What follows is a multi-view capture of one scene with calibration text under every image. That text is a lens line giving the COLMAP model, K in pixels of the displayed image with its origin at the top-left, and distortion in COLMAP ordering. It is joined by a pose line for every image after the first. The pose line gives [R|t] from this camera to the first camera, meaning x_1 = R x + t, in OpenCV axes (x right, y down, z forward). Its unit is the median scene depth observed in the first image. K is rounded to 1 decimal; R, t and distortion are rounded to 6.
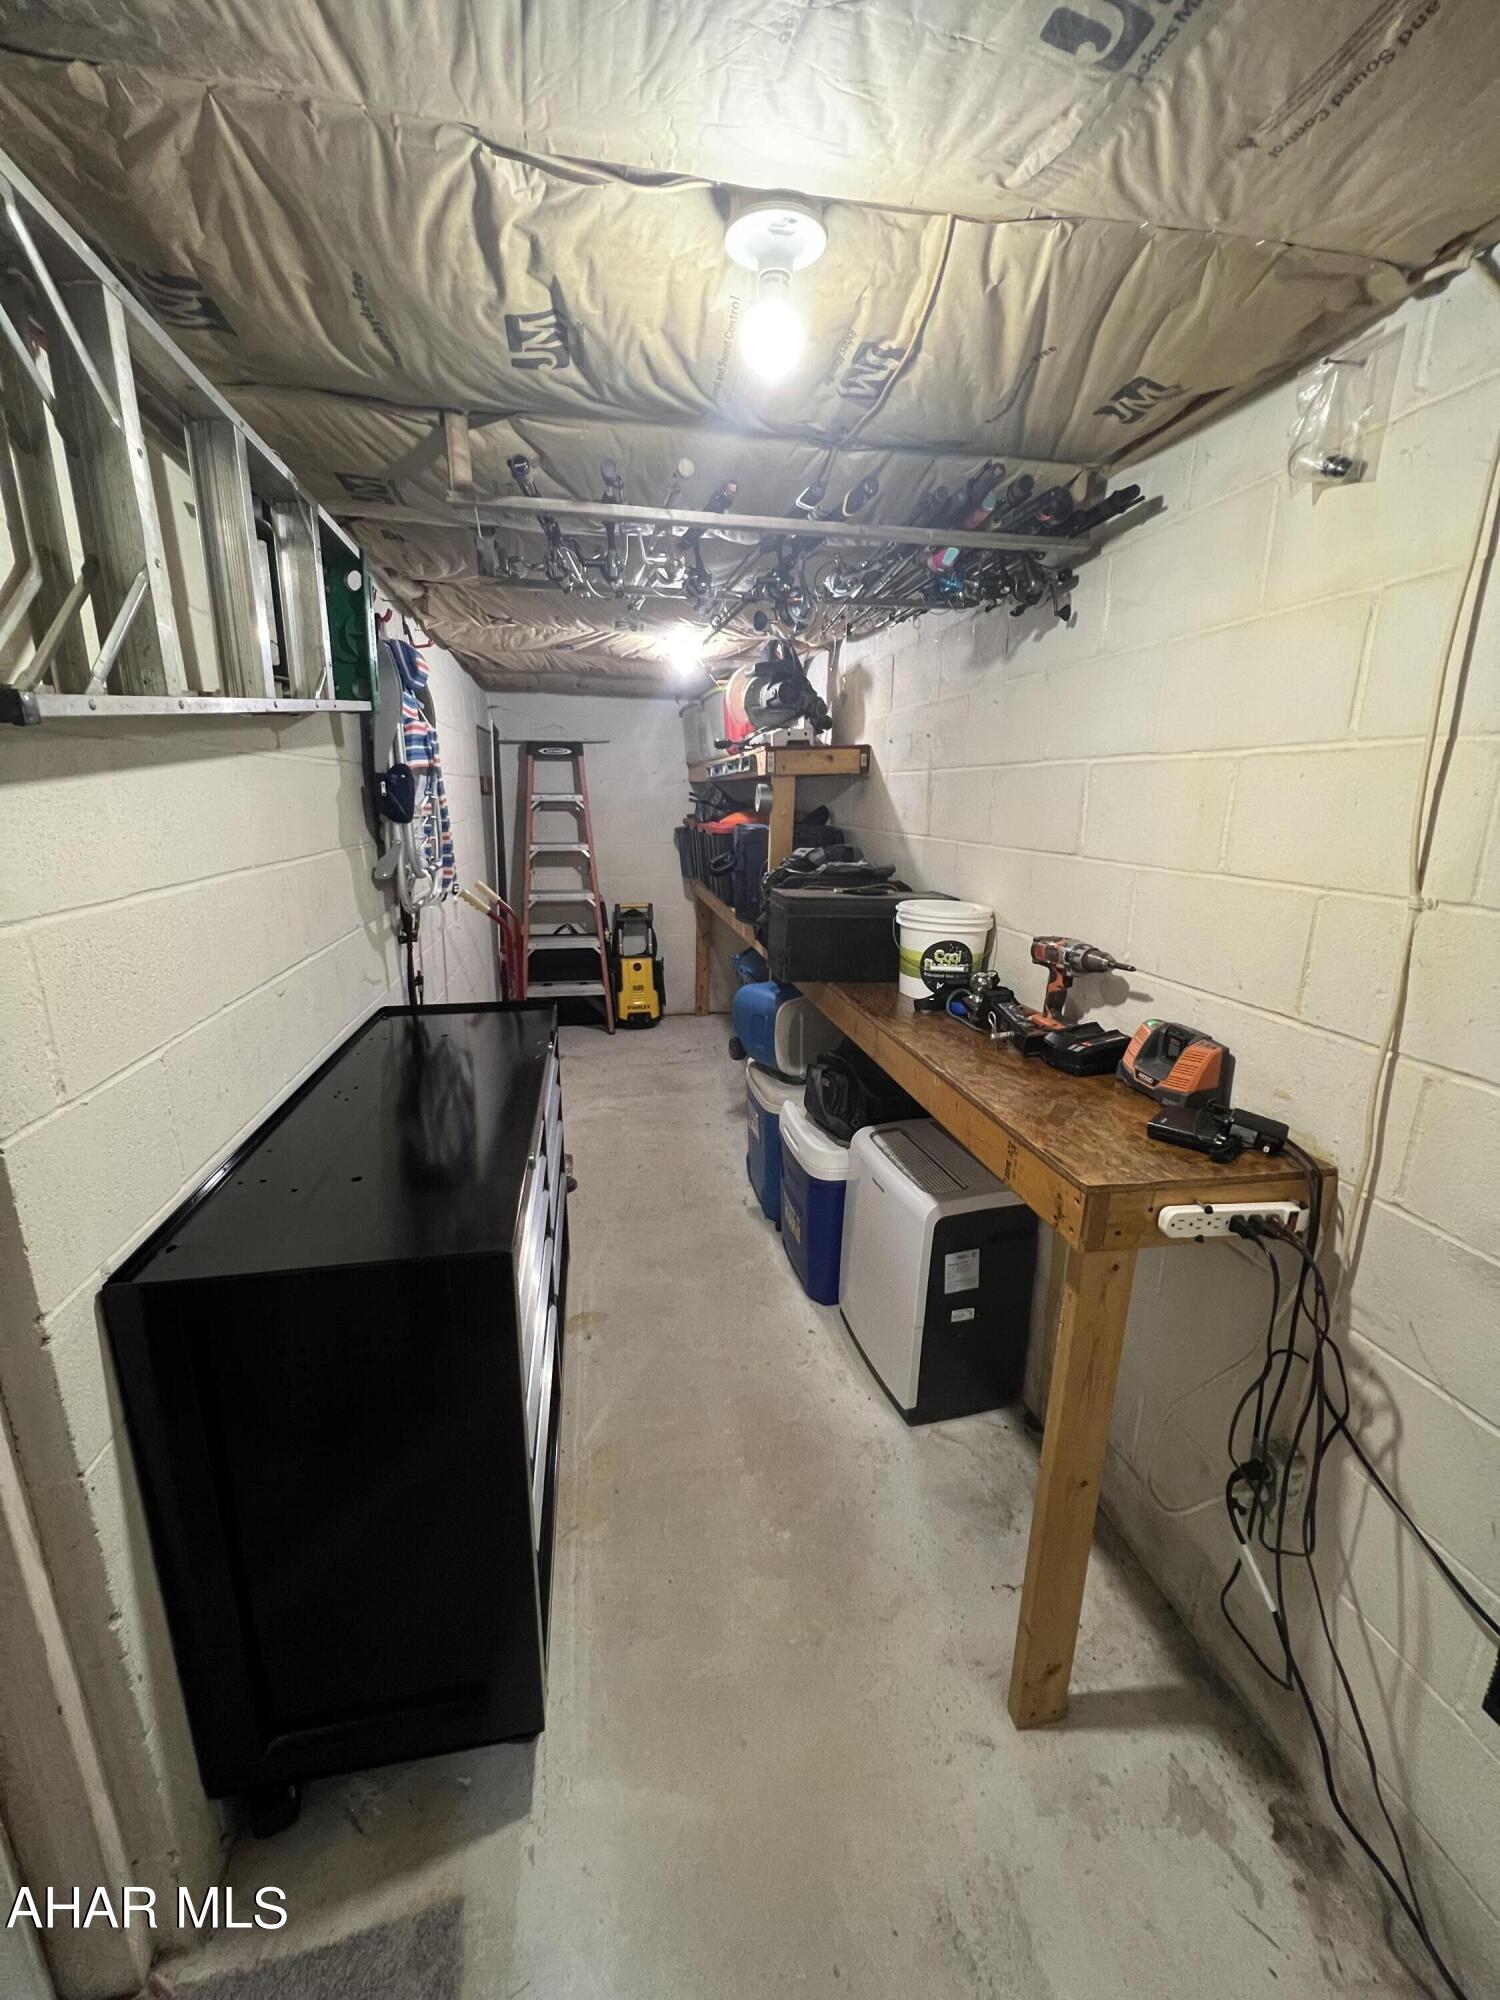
lens RADIAL K [[806.8, 0, 743.9], [0, 806.8, 1003.4], [0, 0, 1]] dist [0.000121, 0.000010]
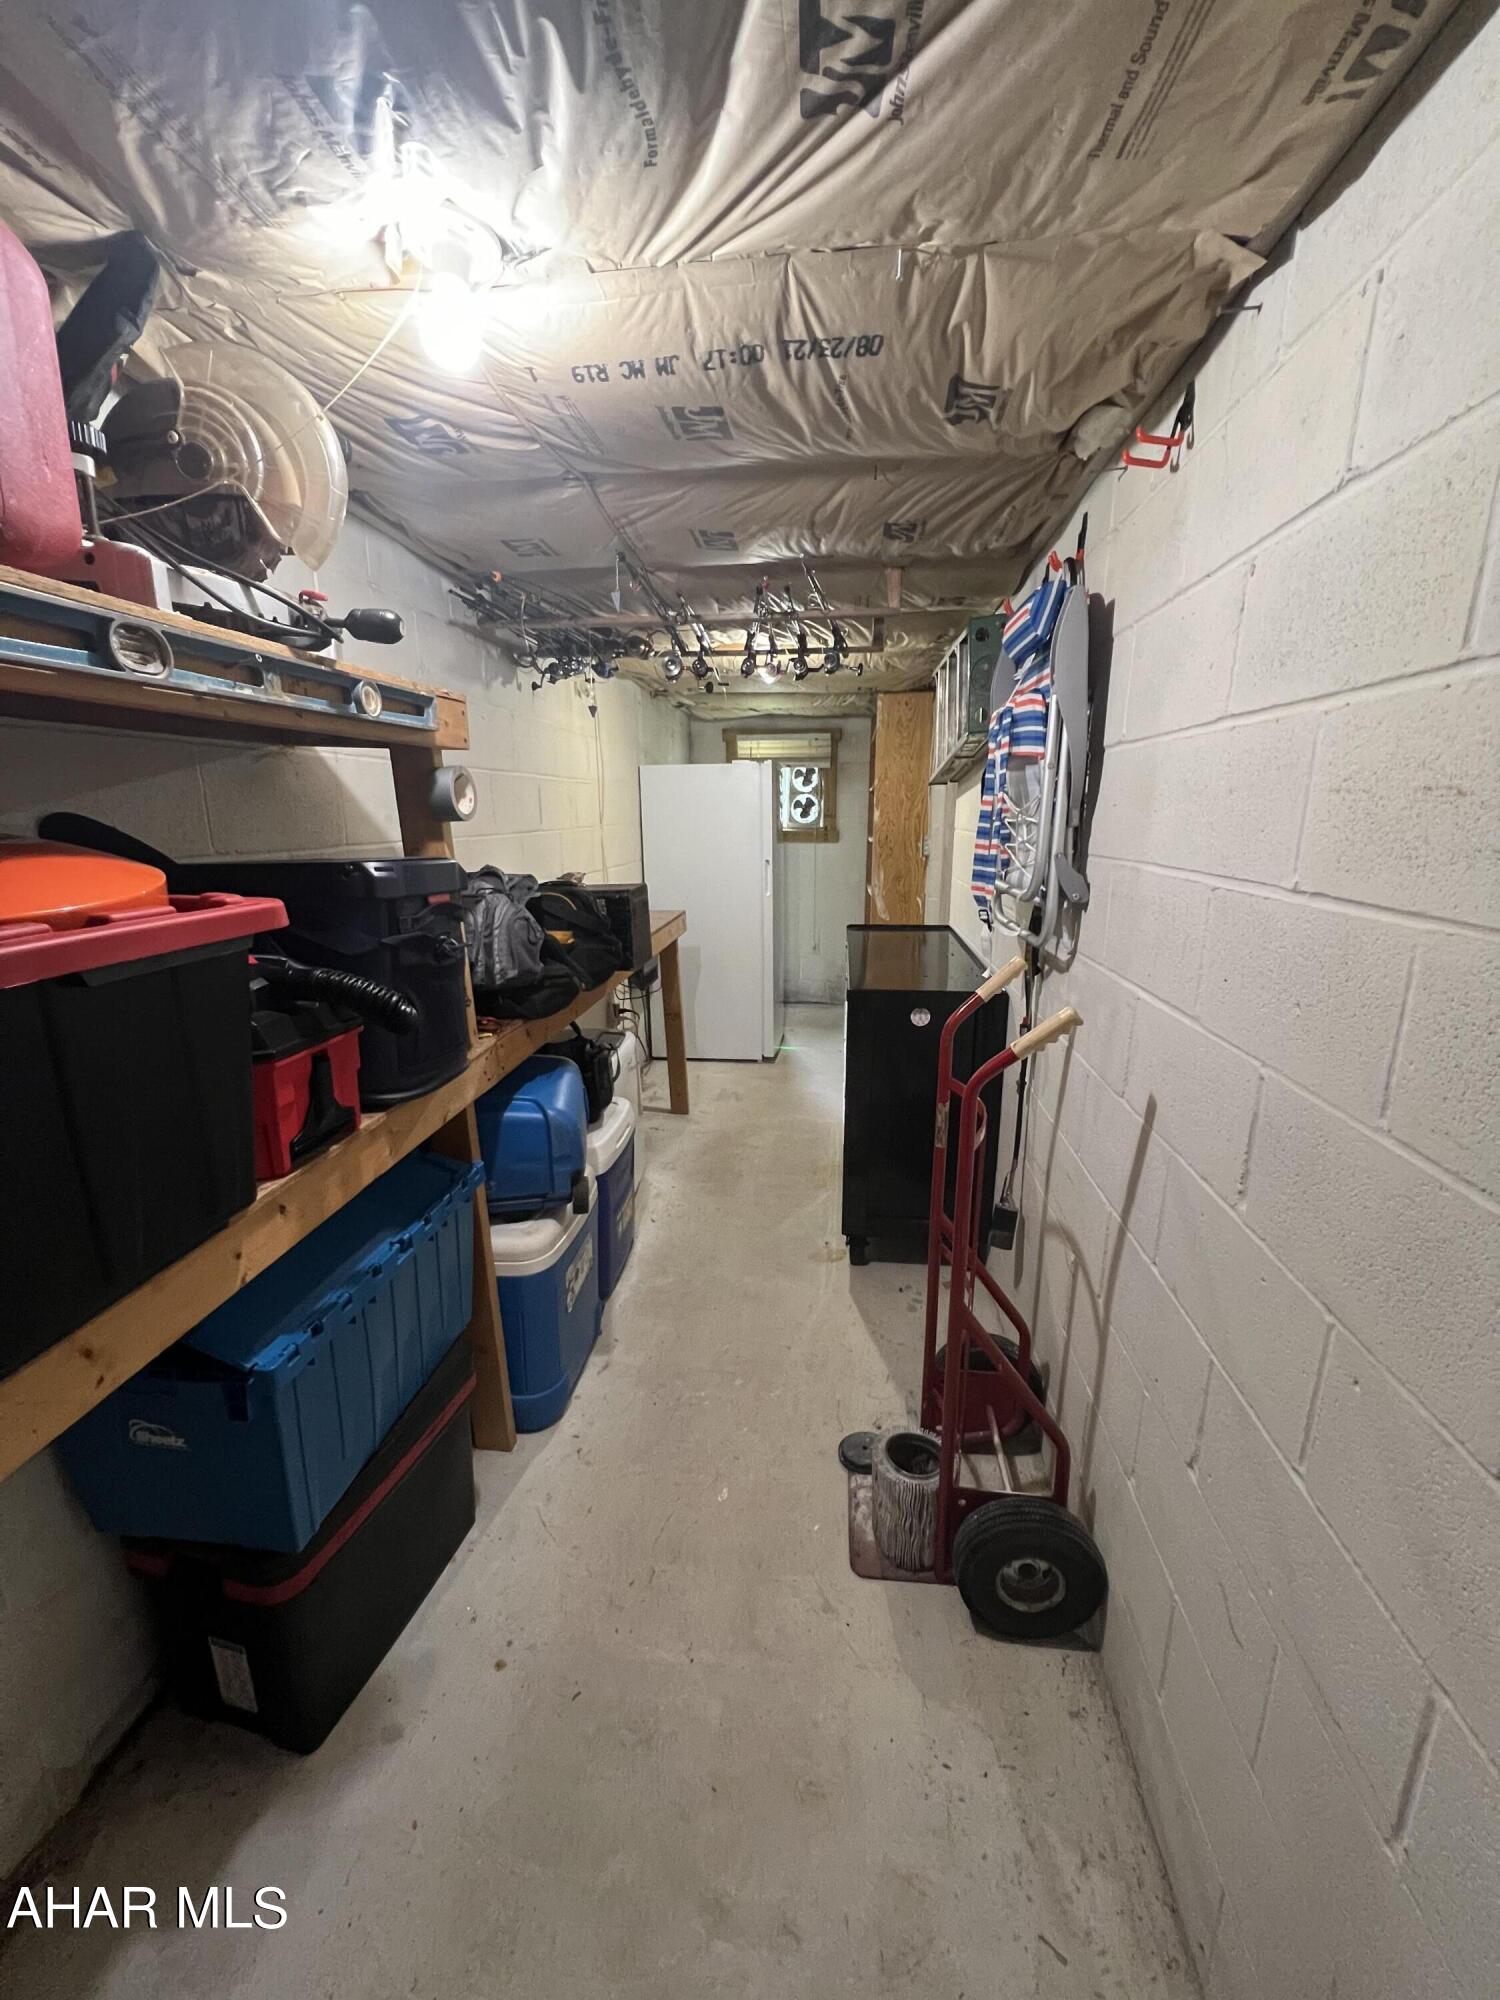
lens RADIAL K [[806.8, 0, 751.3], [0, 806.8, 998.6], [0, 0, 1]] dist [0.000121, 0.000010]
pose [[-0.957399, -0.063763, 0.281639, -0.558780], [0.076689, 0.884150, 0.460867, -0.708172], [-0.278397, 0.462832, -0.841595, 2.560595]]
